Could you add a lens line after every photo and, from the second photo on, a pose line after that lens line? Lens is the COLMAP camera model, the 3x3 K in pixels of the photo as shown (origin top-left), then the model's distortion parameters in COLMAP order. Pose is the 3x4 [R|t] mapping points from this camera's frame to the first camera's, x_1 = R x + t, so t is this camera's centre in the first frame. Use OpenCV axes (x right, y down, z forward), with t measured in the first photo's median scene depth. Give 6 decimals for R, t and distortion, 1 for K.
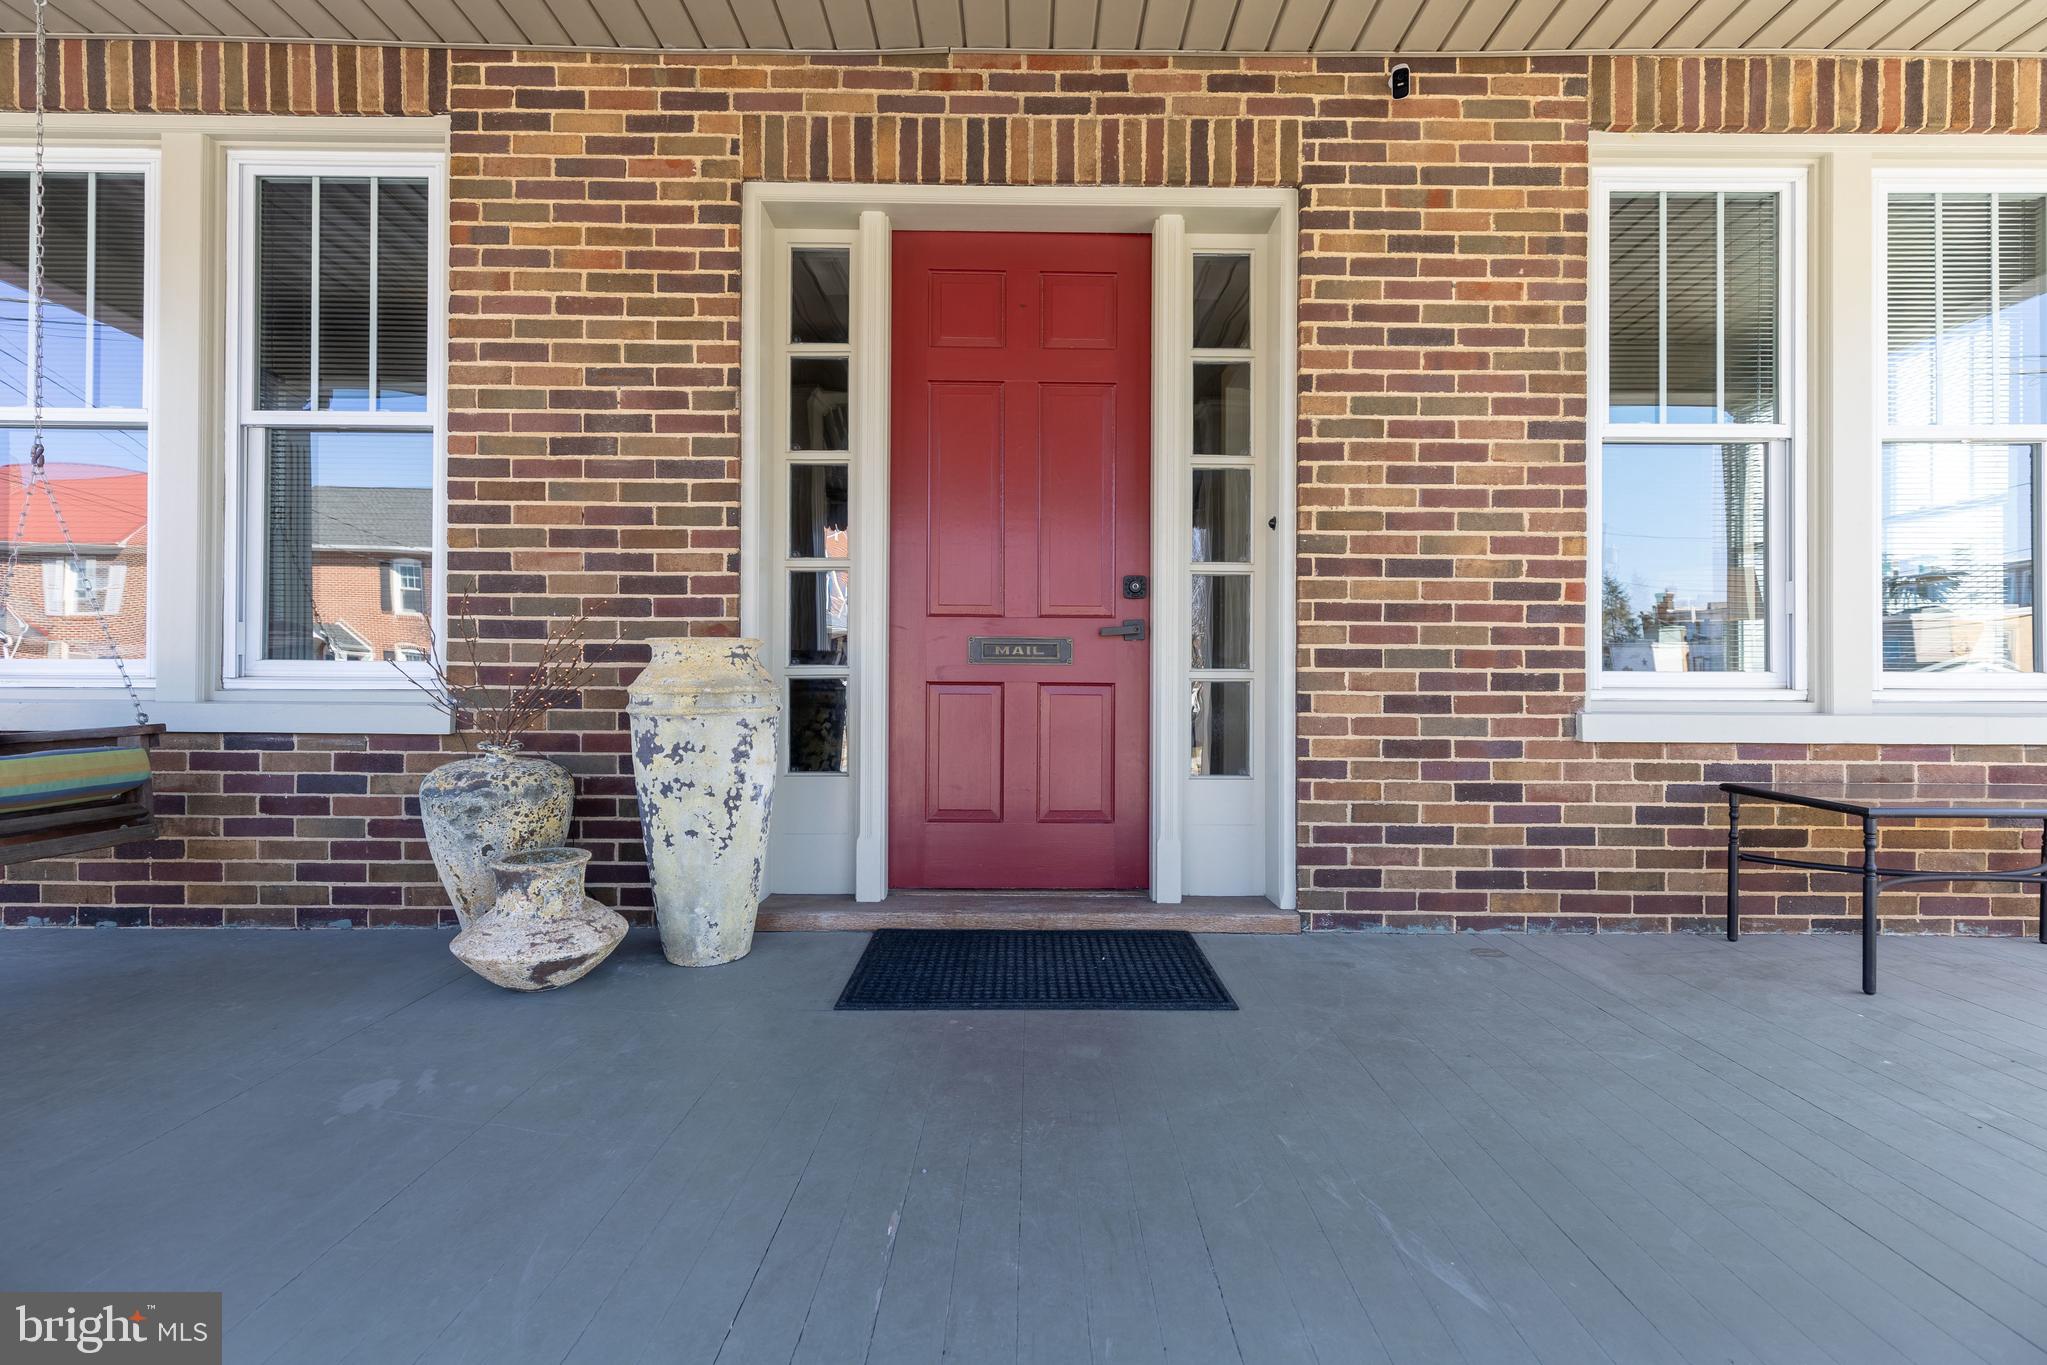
lens RADIAL K [[923.5, 0, 1028.4], [0, 923.5, 685.9], [0, 0, 1]] dist [0.005824, -0.000918]
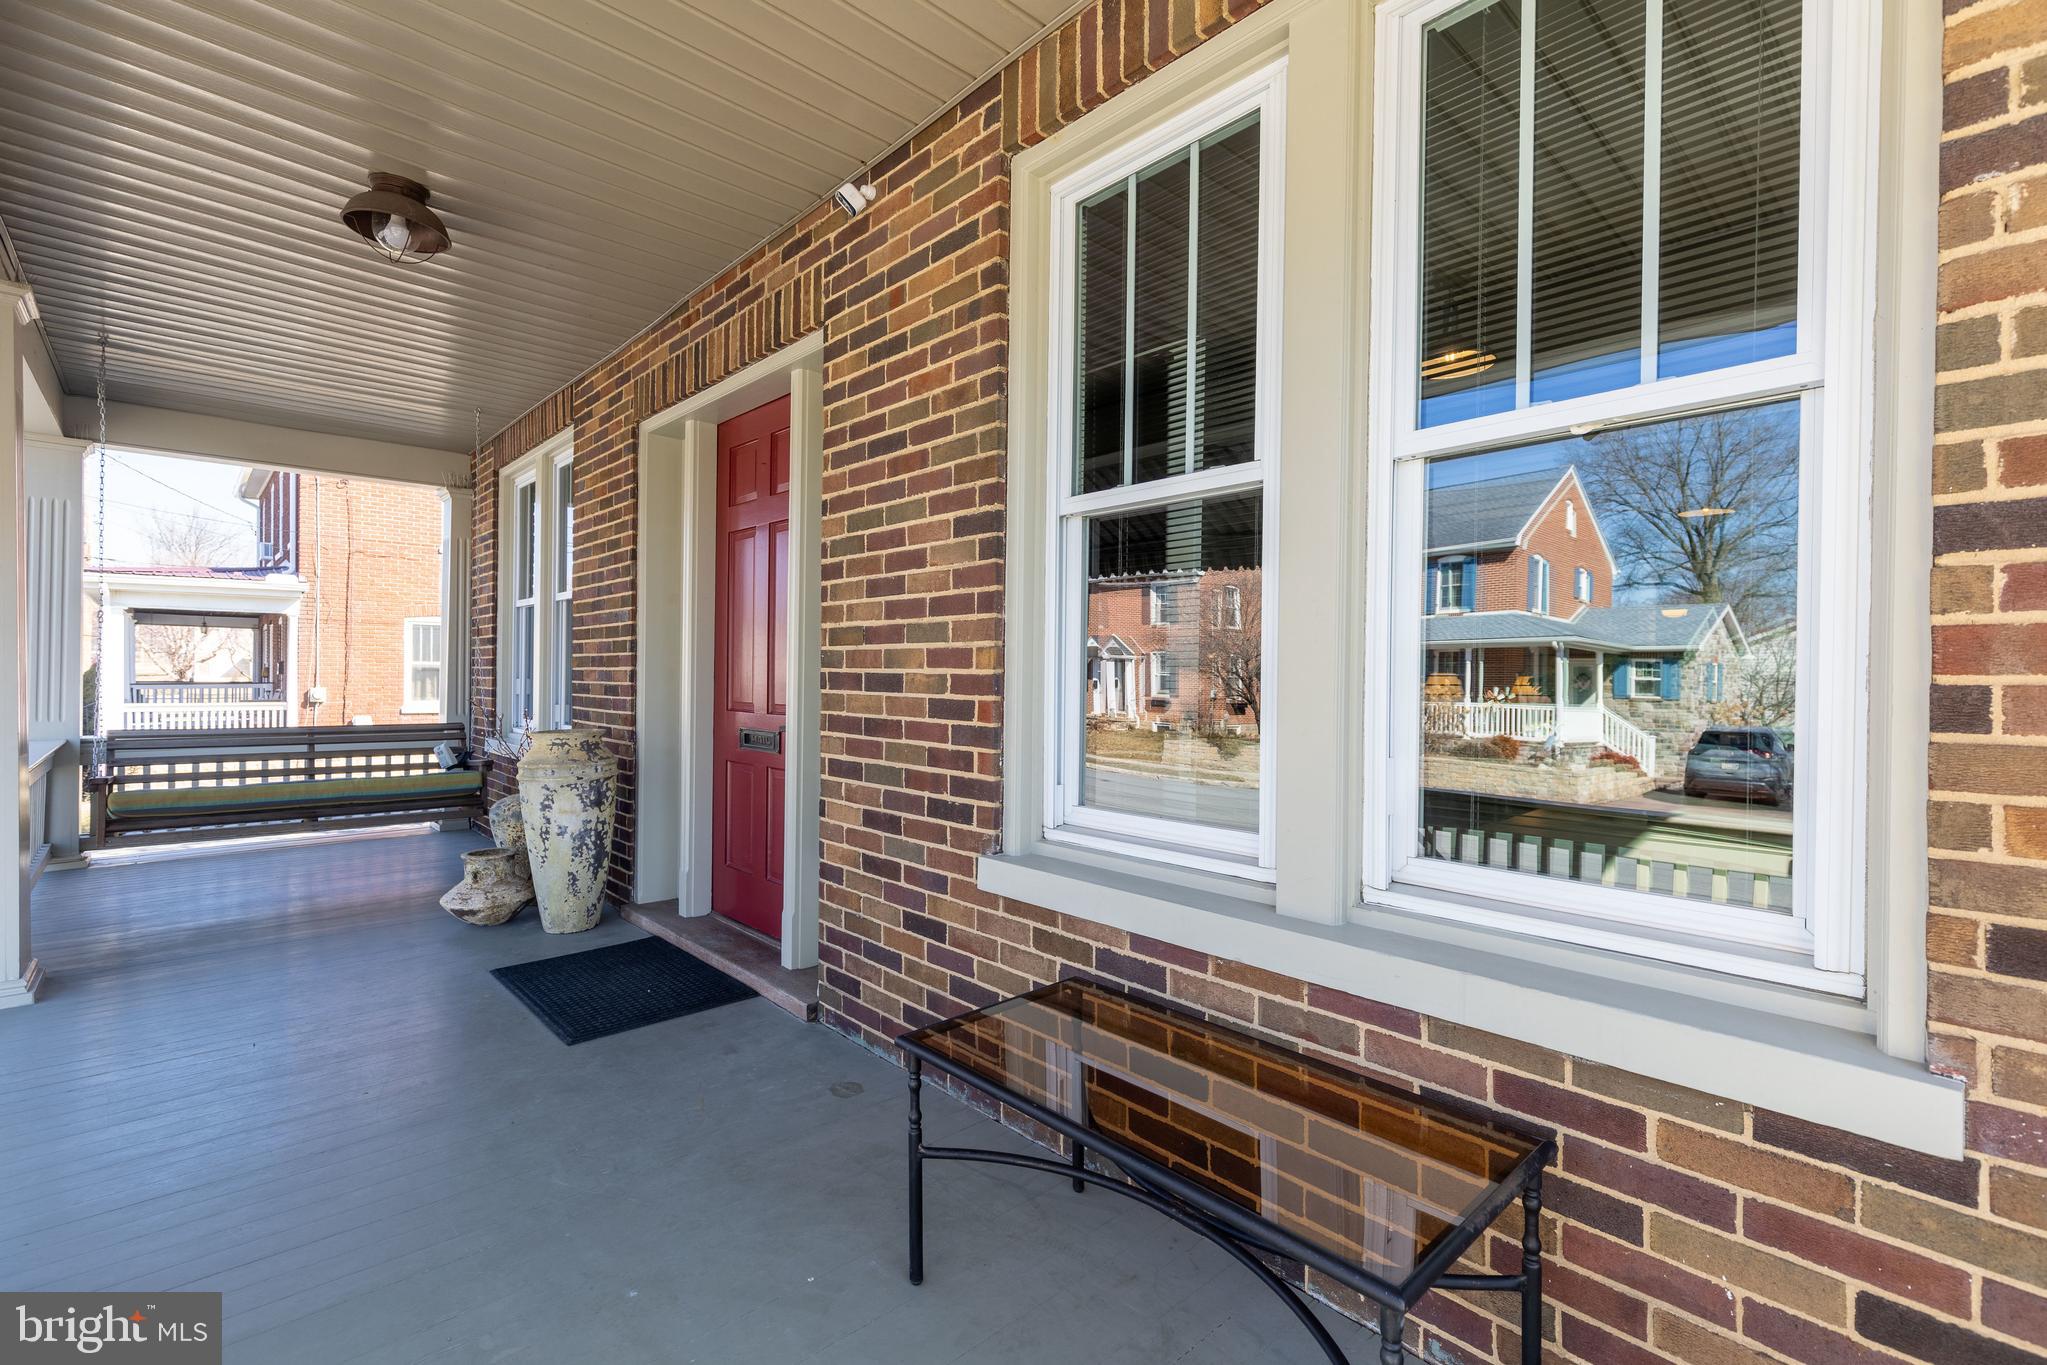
lens RADIAL K [[923.5, 0, 1020.2], [0, 923.5, 678.4], [0, 0, 1]] dist [0.005824, -0.000918]
pose [[0.668193, 0.004172, -0.743976, 1.243566], [-0.001454, 0.999990, 0.004302, -0.136047], [0.743986, -0.001793, 0.668192, 0.455350]]
